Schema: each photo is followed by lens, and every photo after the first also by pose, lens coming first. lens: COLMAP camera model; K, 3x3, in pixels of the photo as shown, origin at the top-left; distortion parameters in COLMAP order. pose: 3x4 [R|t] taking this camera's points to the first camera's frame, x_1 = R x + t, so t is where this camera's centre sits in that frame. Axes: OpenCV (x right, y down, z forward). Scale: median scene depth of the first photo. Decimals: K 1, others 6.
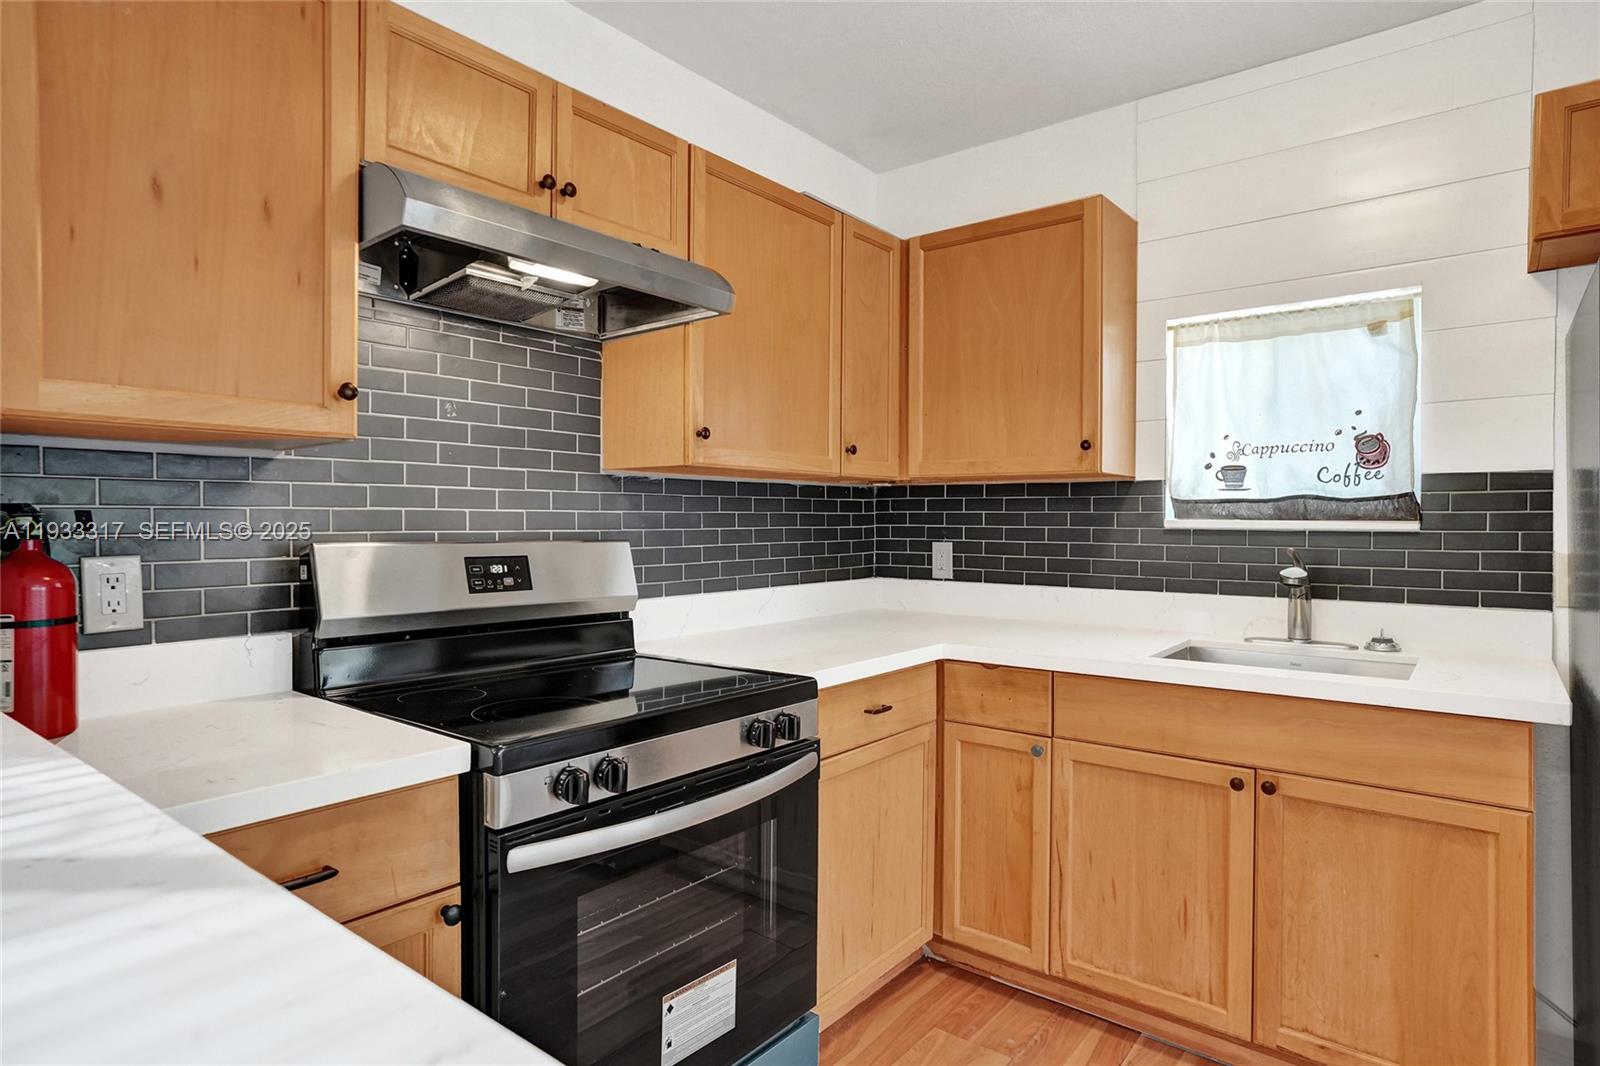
lens RADIAL K [[873.8, 0, 800.0], [0, 873.8, 533.0], [0, 0, 1]] dist [-0.035408, 0.029790]
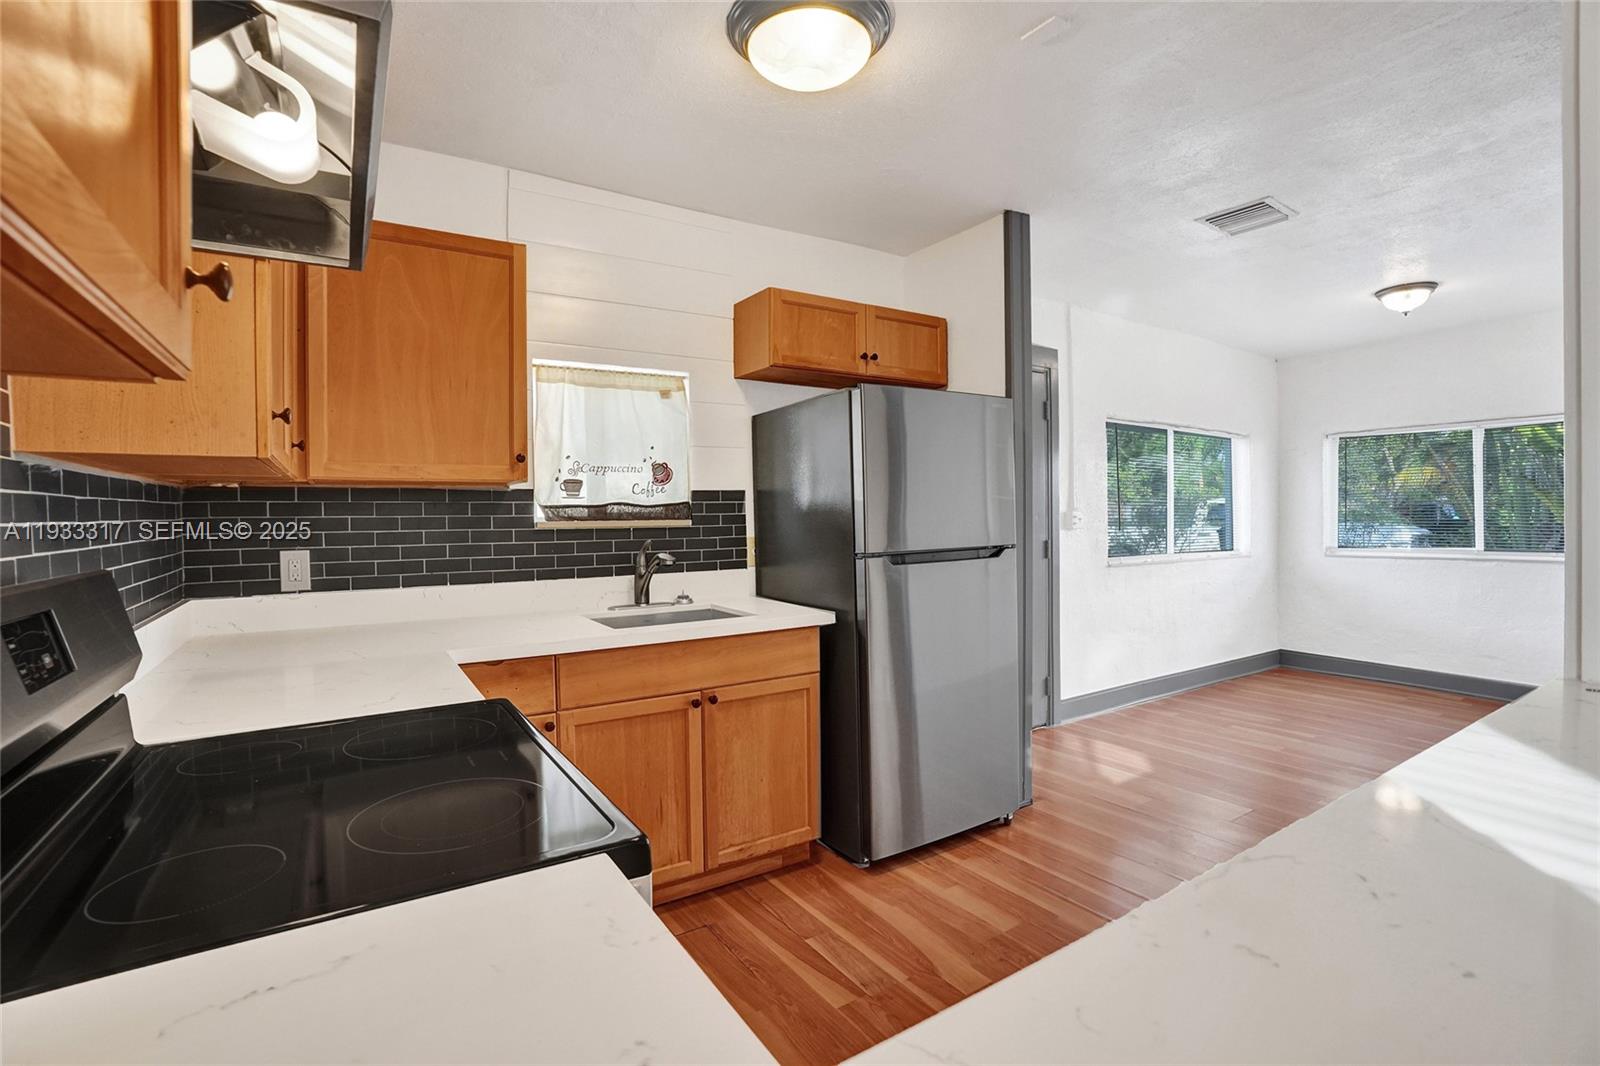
lens RADIAL K [[734.5, 0, 800.0], [0, 734.5, 533.0], [0, 0, 1]] dist [-0.082385, 0.033607]
pose [[0.326493, -0.030248, 0.944715, -0.499756], [0.025424, 0.999407, 0.023212, -0.015926], [-0.944858, 0.016440, 0.327069, 0.370164]]
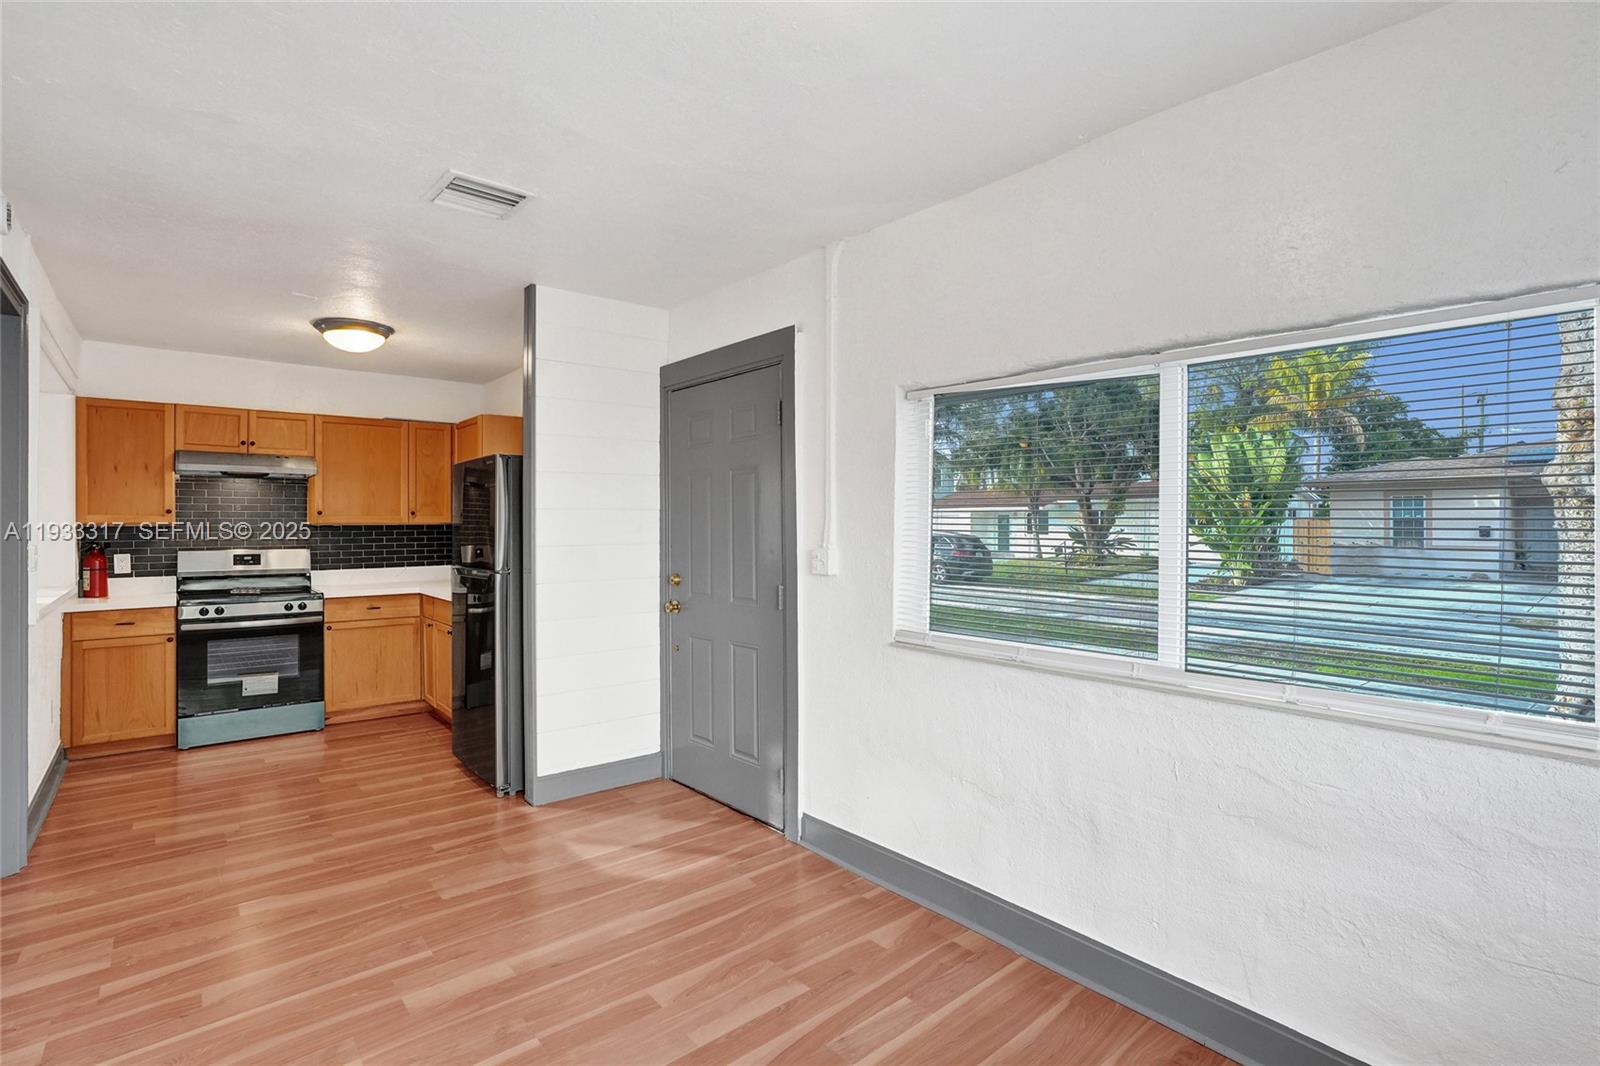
lens RADIAL K [[752.4, 0, 798.2], [0, 752.4, 525.8], [0, 0, 1]] dist [-0.045681, 0.021918]
pose [[0.981085, -0.003989, -0.193536, 1.854543], [0.002116, 0.999949, -0.009884, -0.039533], [0.193566, 0.009287, 0.981043, -1.083340]]
